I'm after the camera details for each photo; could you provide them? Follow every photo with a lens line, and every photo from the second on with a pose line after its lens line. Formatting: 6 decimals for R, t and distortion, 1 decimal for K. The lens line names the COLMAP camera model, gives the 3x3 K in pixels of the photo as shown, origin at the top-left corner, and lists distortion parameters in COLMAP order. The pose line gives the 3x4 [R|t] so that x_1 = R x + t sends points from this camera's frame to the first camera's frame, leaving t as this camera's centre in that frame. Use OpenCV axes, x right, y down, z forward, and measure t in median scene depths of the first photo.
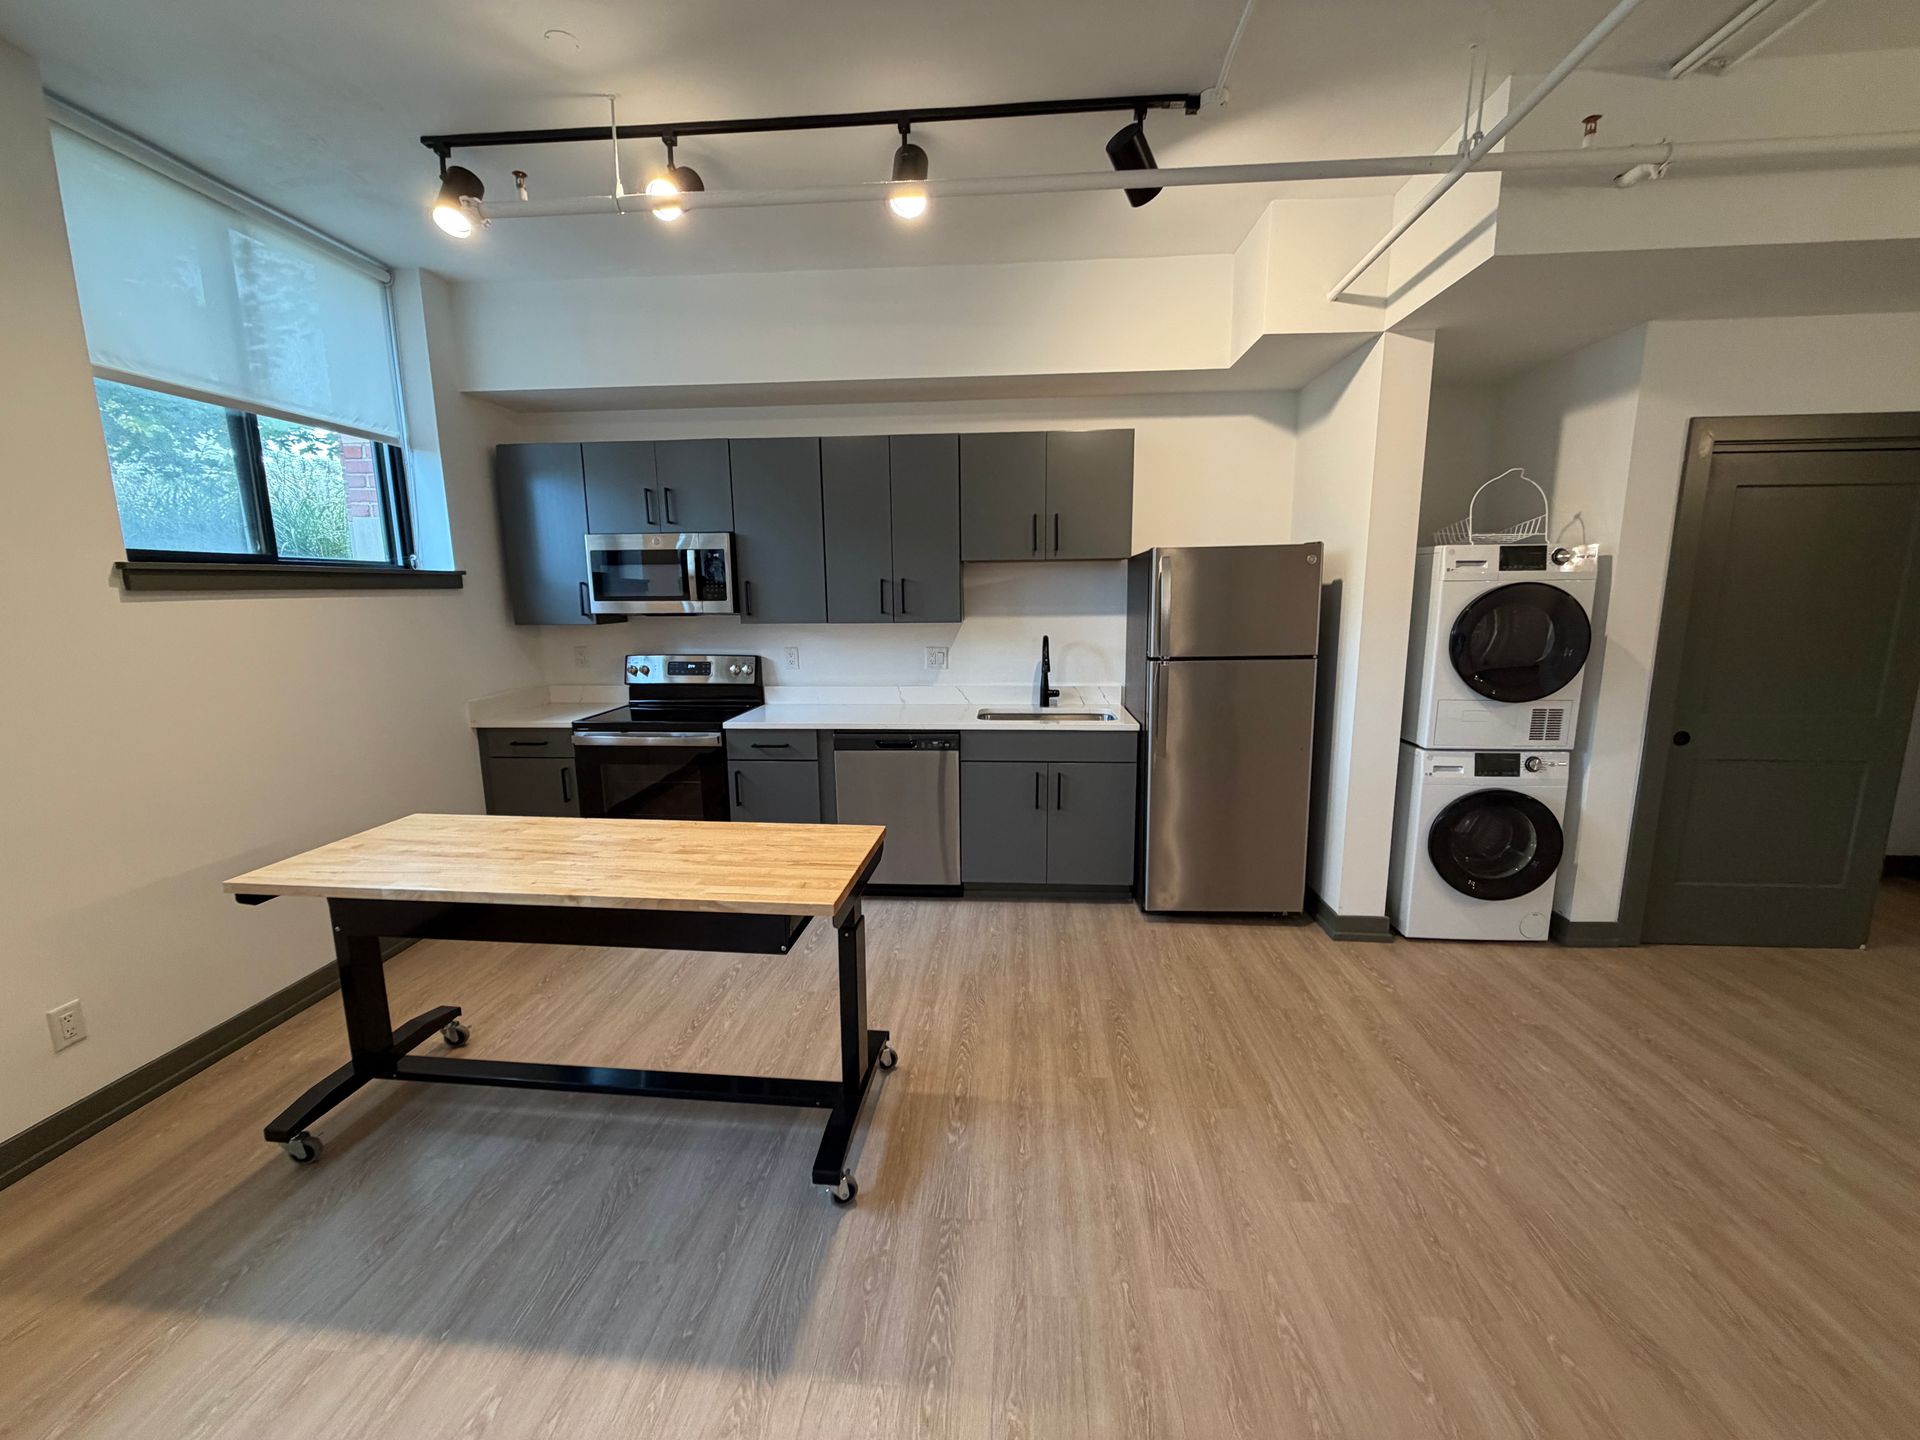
lens RADIAL K [[764.3, 0, 960.0], [0, 764.3, 720.0], [0, 0, 1]] dist [0.000033, -0.000188]
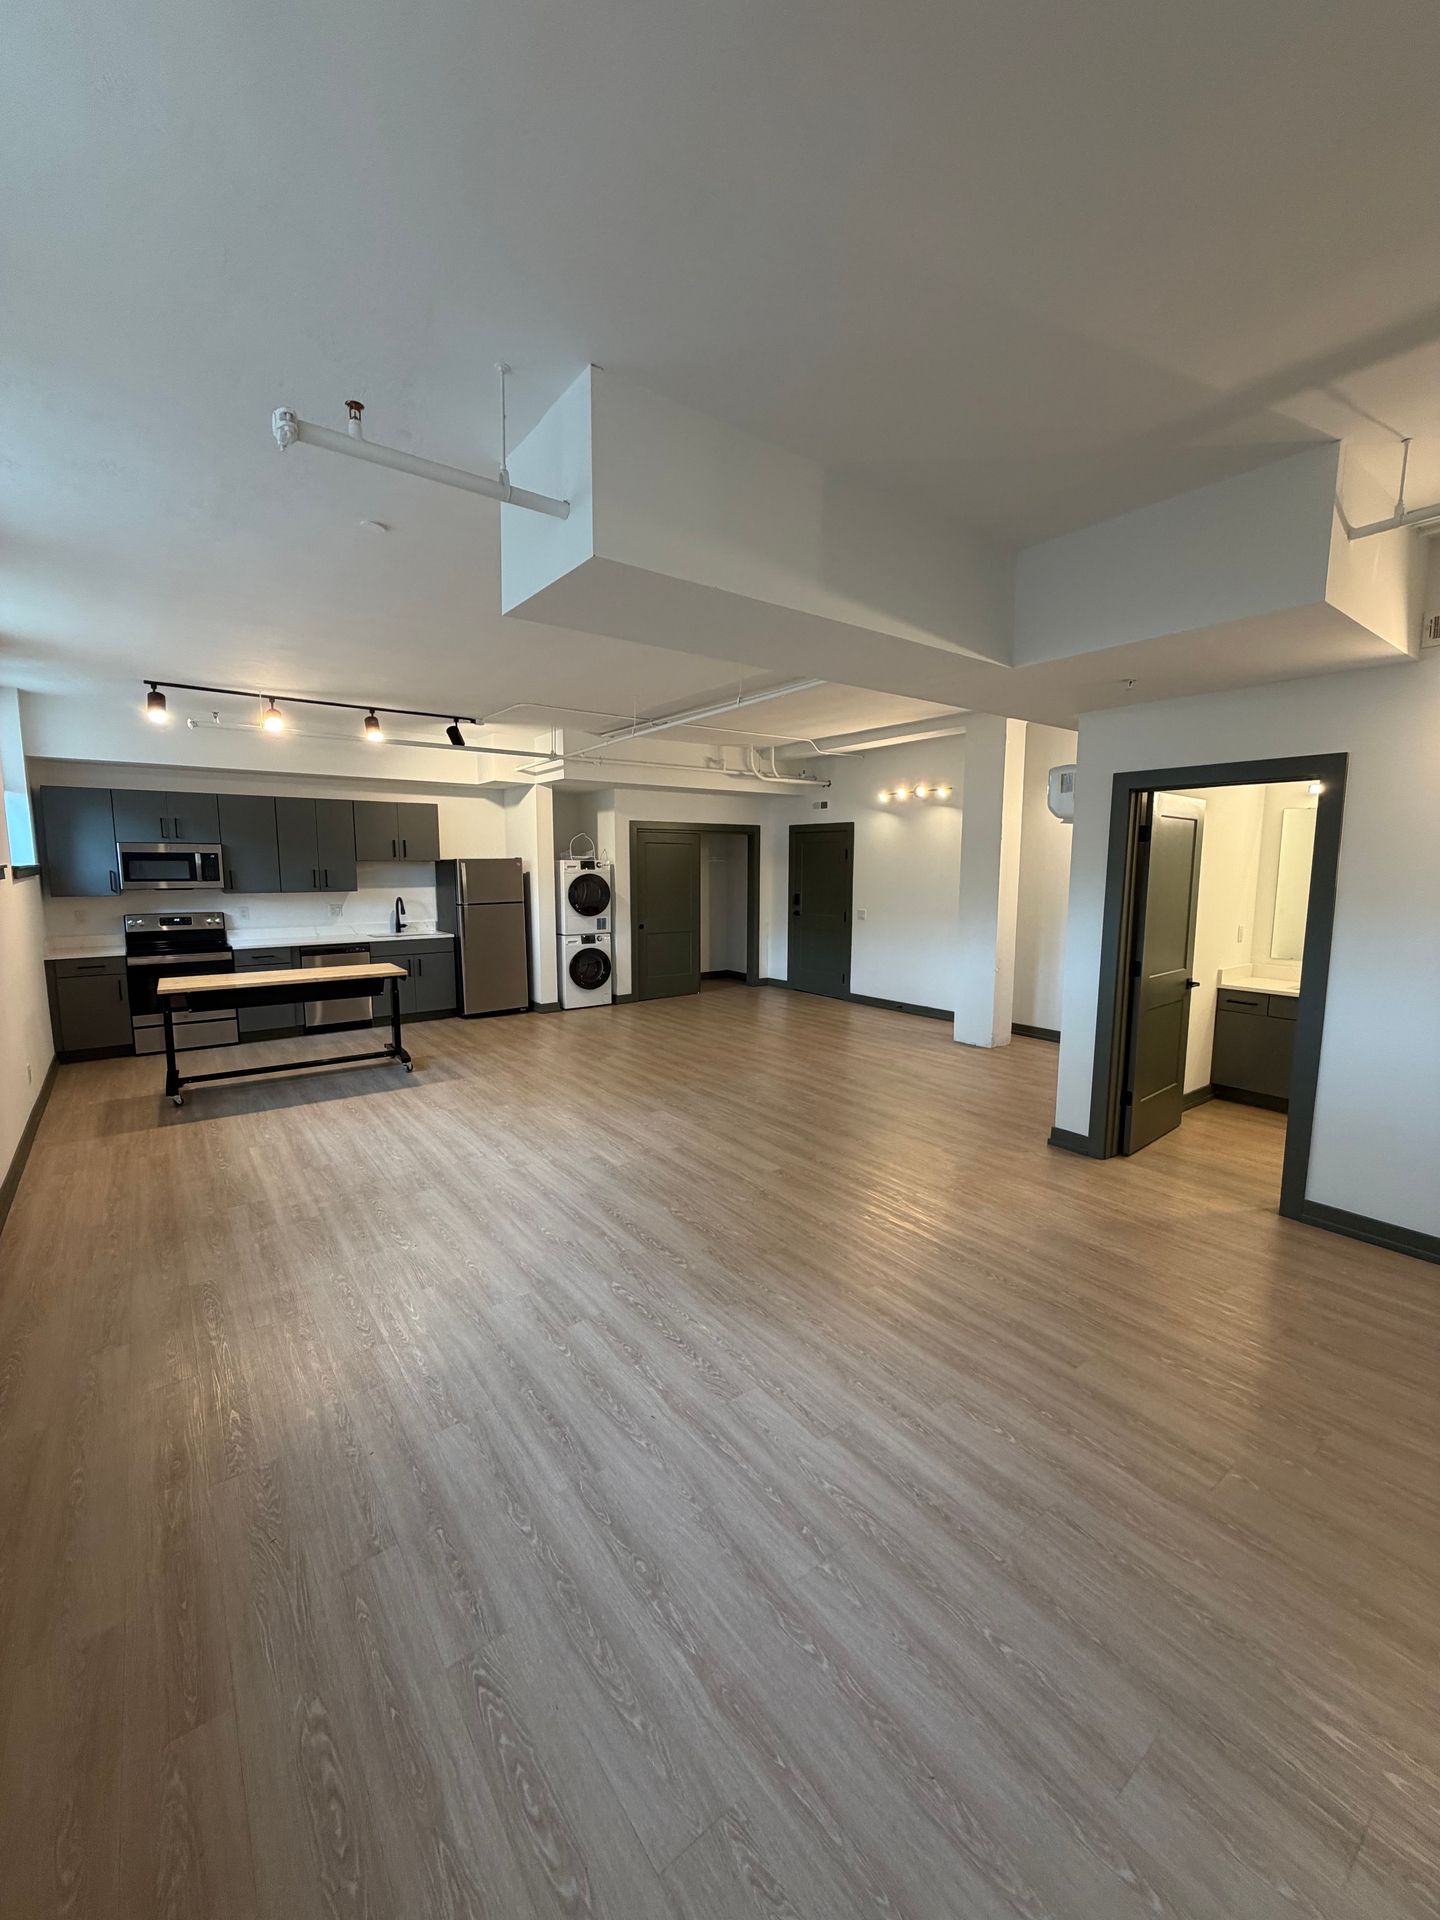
lens RADIAL K [[764.3, 0, 717.7], [0, 764.3, 956.7], [0, 0, 1]] dist [0.000033, -0.000188]
pose [[0.755228, -0.069692, 0.651747, -0.740341], [0.100115, 0.994929, -0.009622, 0.193558], [-0.647772, 0.072517, 0.758375, -1.380234]]
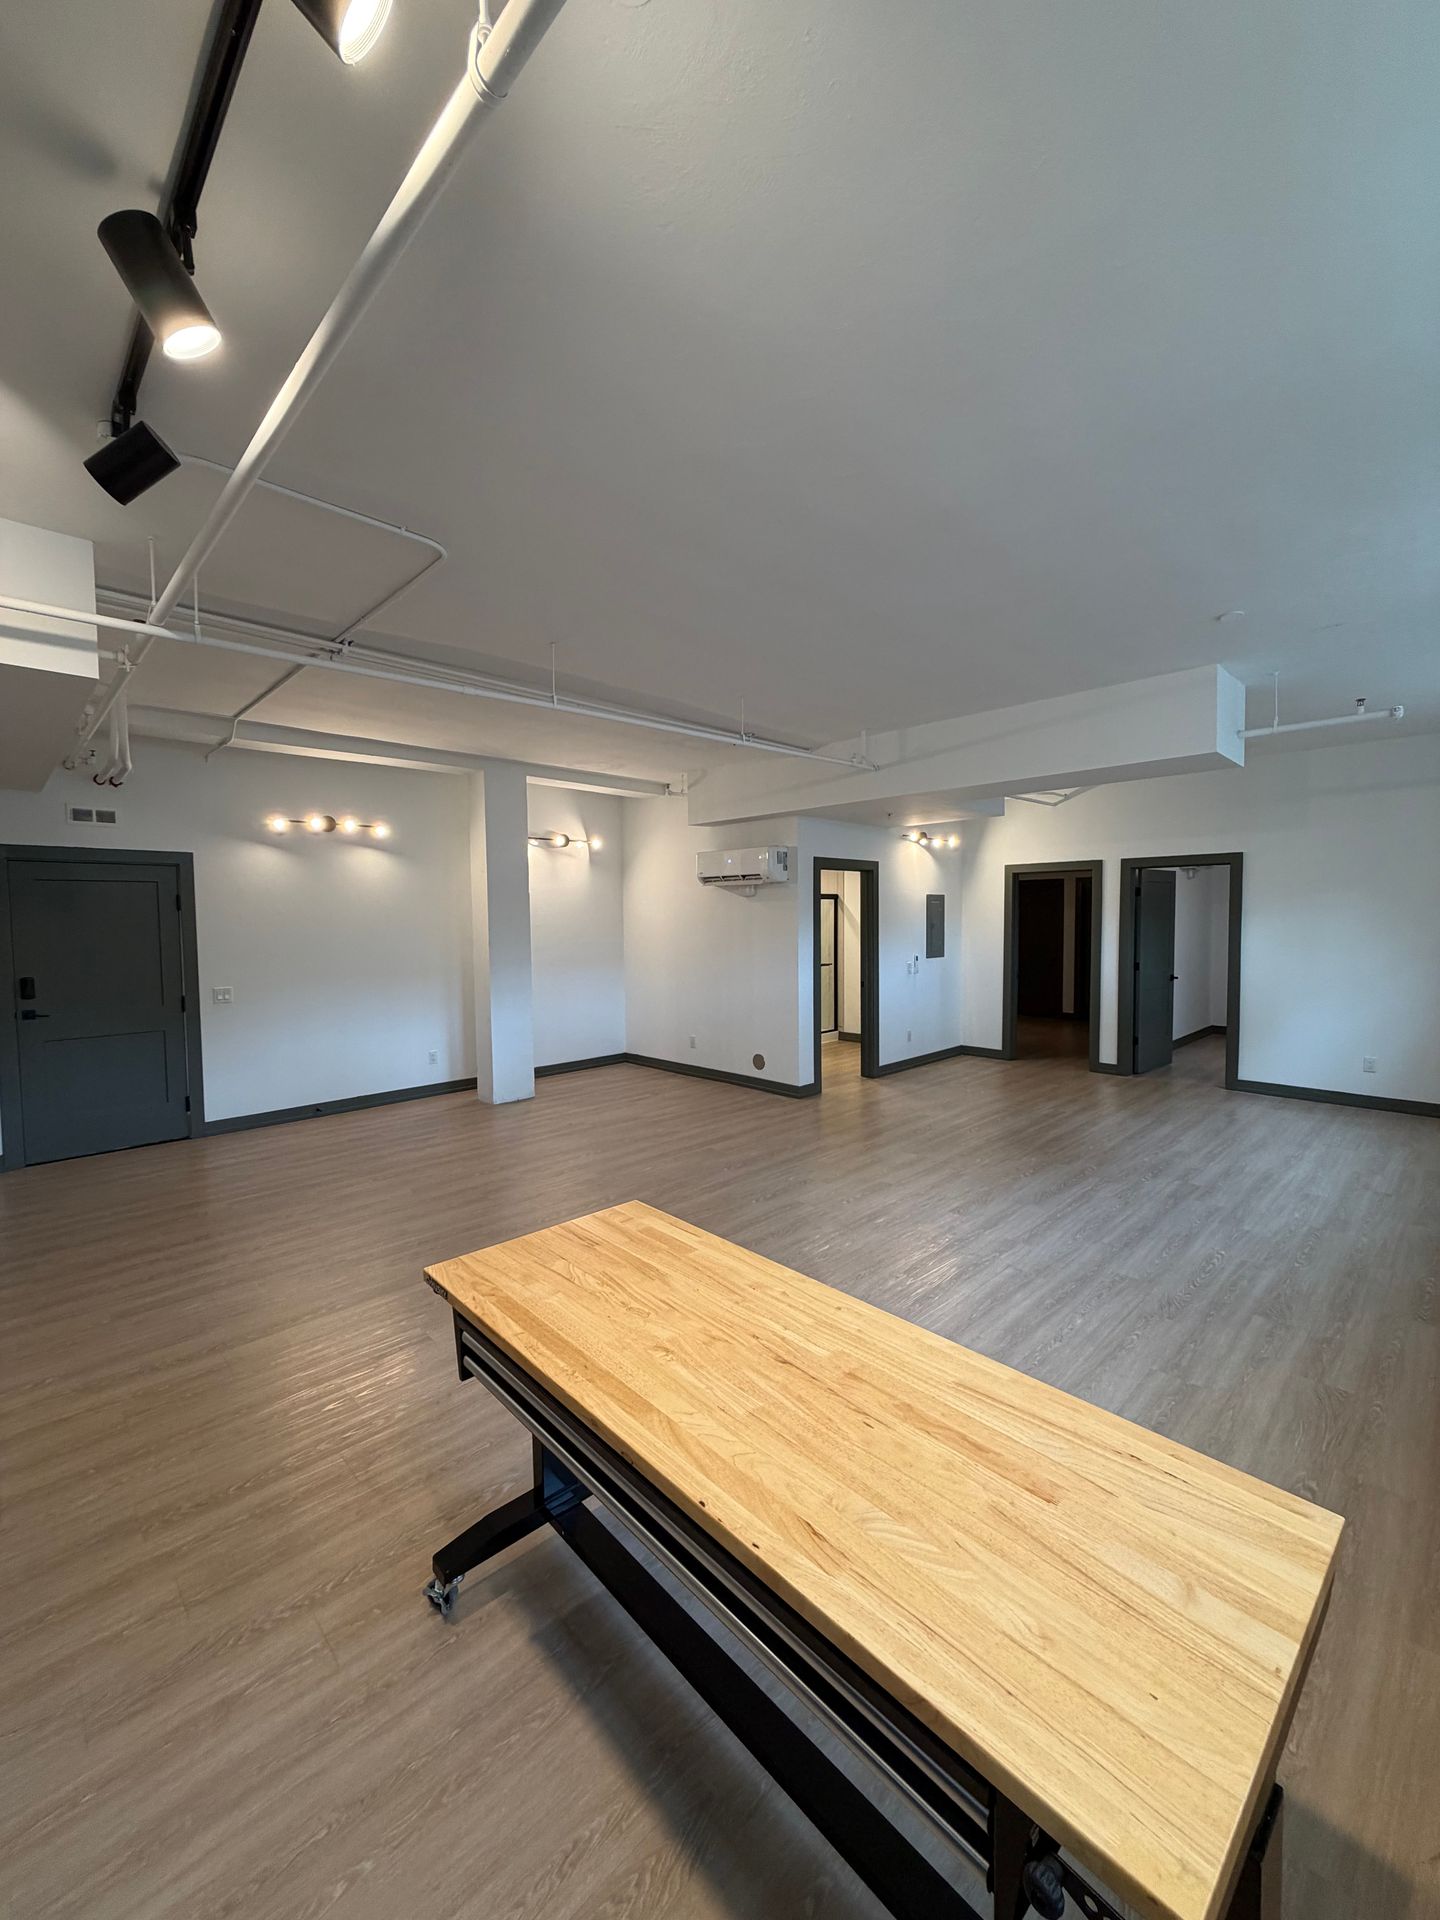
lens RADIAL K [[764.3, 0, 717.7], [0, 764.3, 956.7], [0, 0, 1]] dist [0.000033, -0.000188]
pose [[-0.746415, -0.016600, 0.665274, -0.598845], [0.127654, 0.977553, 0.167616, -0.184996], [-0.653123, 0.210035, -0.727541, 0.960303]]
